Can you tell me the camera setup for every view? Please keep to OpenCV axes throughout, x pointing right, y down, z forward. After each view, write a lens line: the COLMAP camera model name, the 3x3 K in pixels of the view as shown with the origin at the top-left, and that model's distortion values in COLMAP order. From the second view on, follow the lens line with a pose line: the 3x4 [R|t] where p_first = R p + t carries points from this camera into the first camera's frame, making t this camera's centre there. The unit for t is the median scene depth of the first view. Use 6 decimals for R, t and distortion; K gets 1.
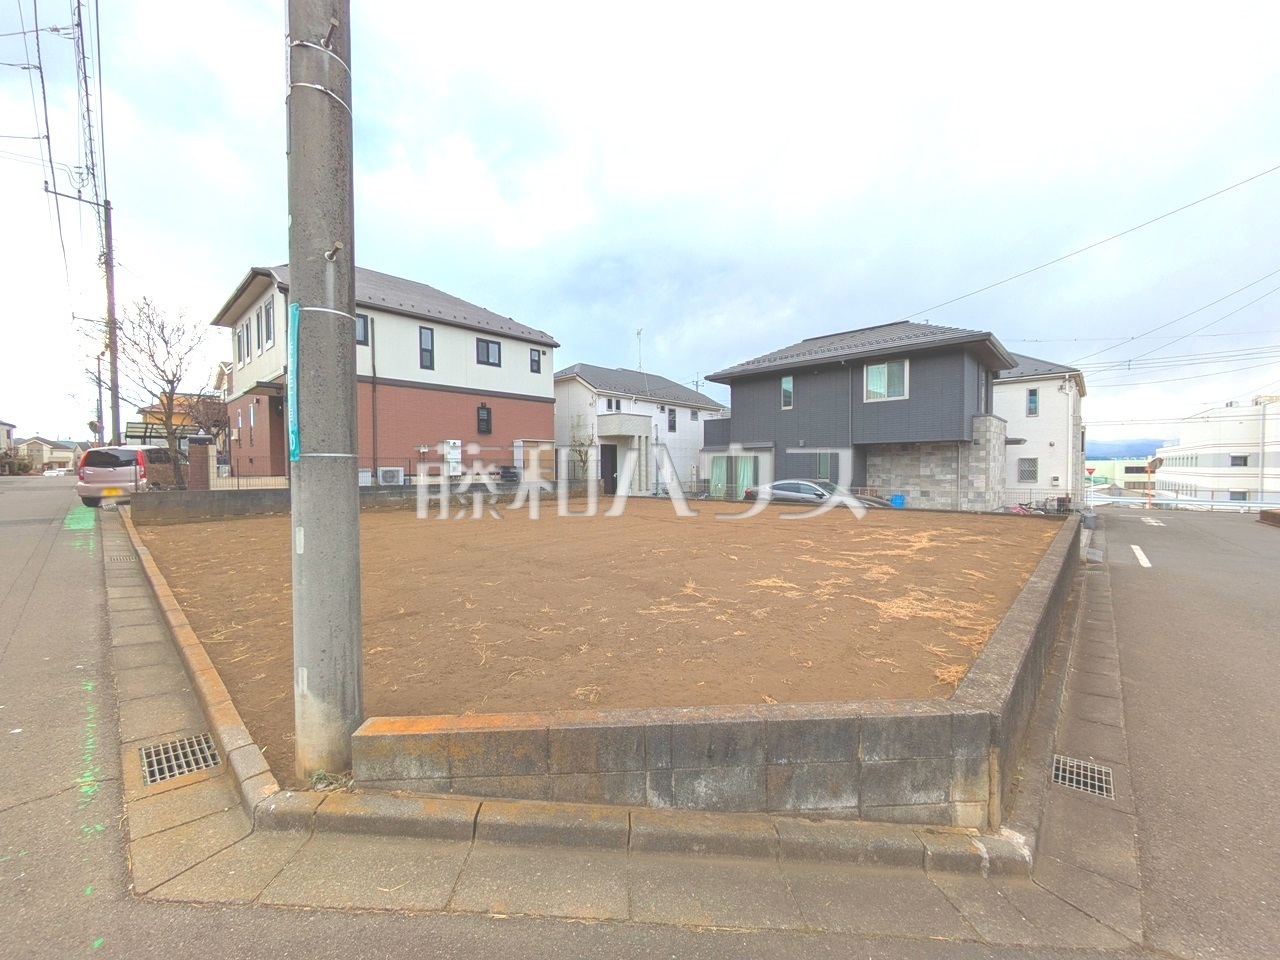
lens RADIAL K [[503.0, 0, 642.3], [0, 503.0, 482.2], [0, 0, 1]] dist [-0.003562, 0.001937]
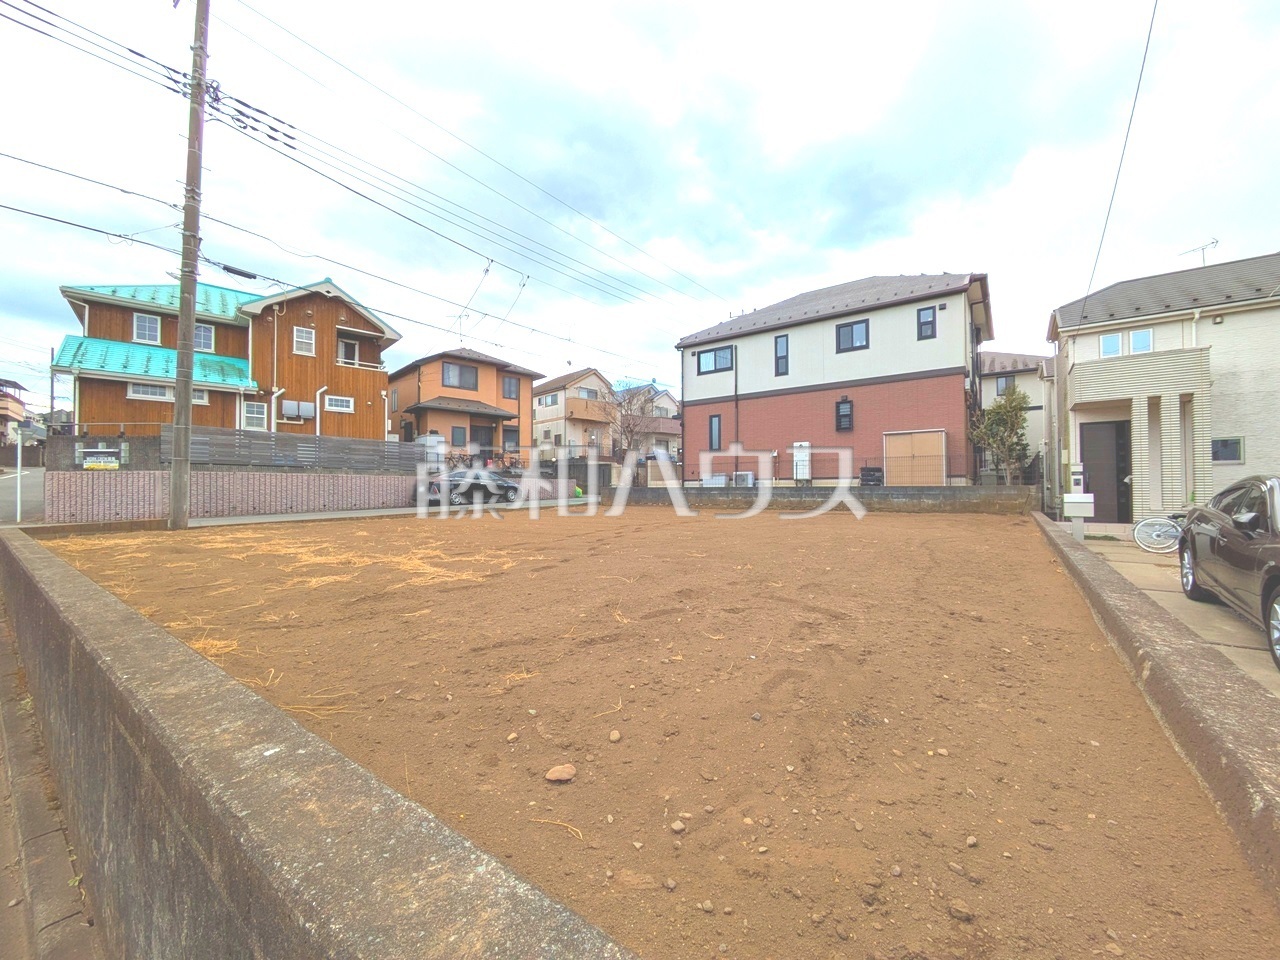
lens RADIAL K [[503.0, 0, 641.3], [0, 503.0, 480.9], [0, 0, 1]] dist [-0.003562, 0.001937]
pose [[0.103888, -0.012713, -0.994508, 0.511927], [-0.027348, 0.999504, -0.015633, 0.012657], [0.994213, 0.028822, 0.103489, 0.562315]]
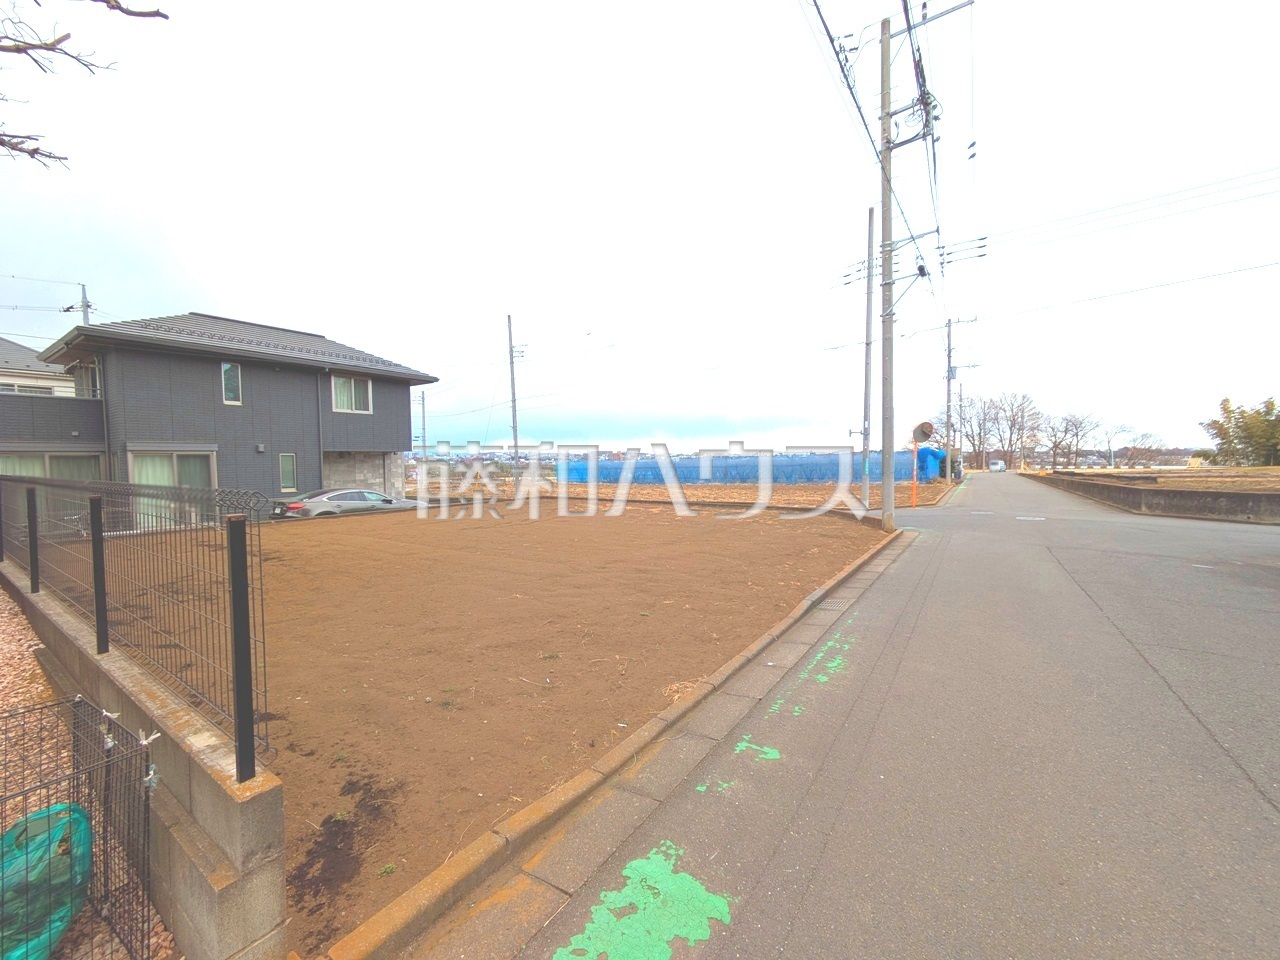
lens RADIAL K [[503.0, 0, 640.8], [0, 503.0, 479.6], [0, 0, 1]] dist [-0.003562, 0.001937]
pose [[-0.147679, -0.033155, 0.988479, -0.683709], [0.039213, 0.998456, 0.039348, -0.035639], [-0.988258, 0.044572, -0.146151, 0.543726]]
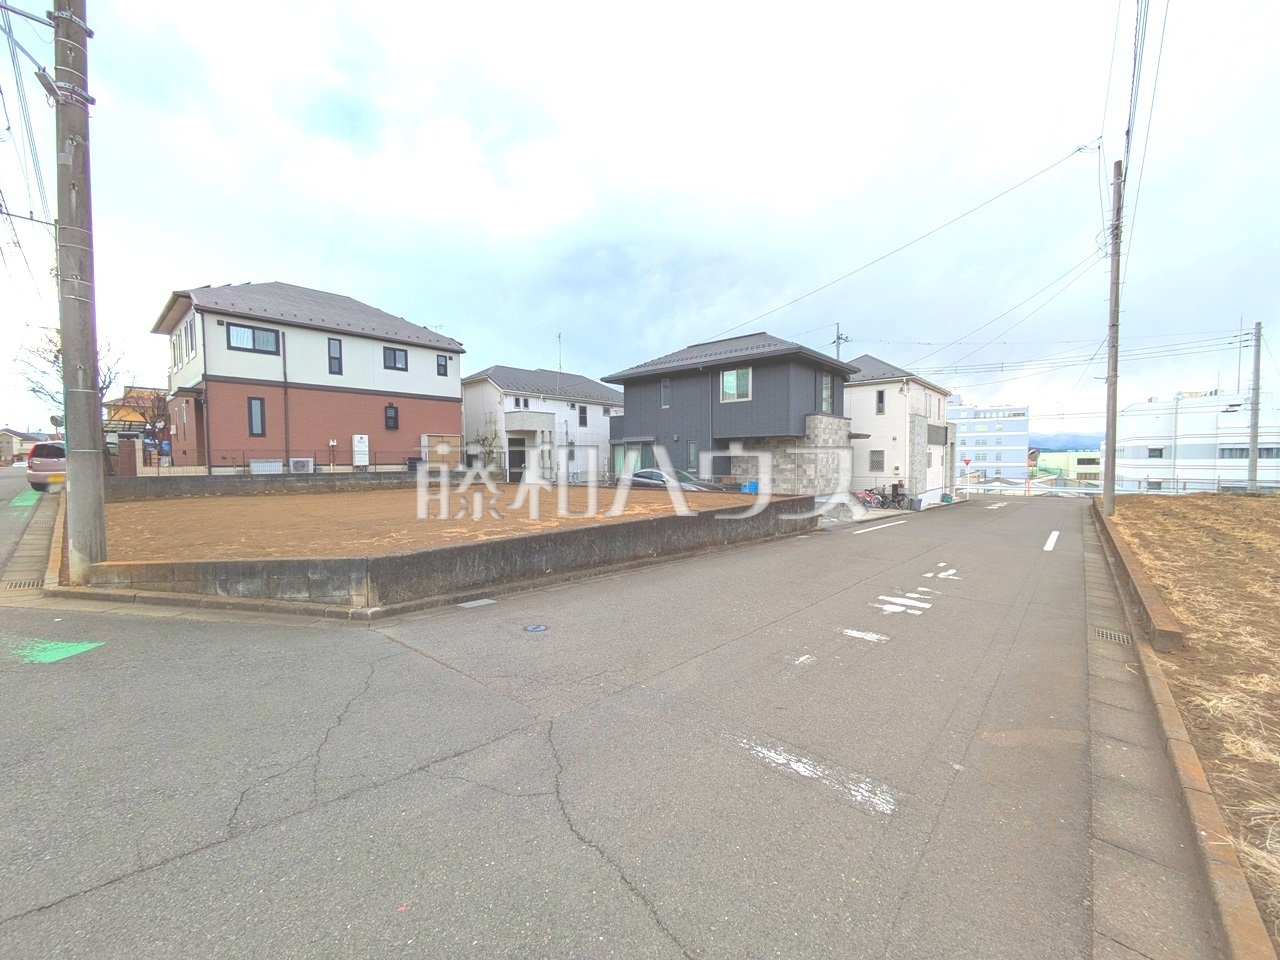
lens RADIAL K [[503.0, 0, 641.8], [0, 503.0, 481.6], [0, 0, 1]] dist [-0.003562, 0.001937]
pose [[0.999791, -0.001223, 0.020403, 0.237782], [0.000918, 0.999887, 0.014972, 0.007245], [-0.020419, -0.014951, 0.999680, -0.172317]]
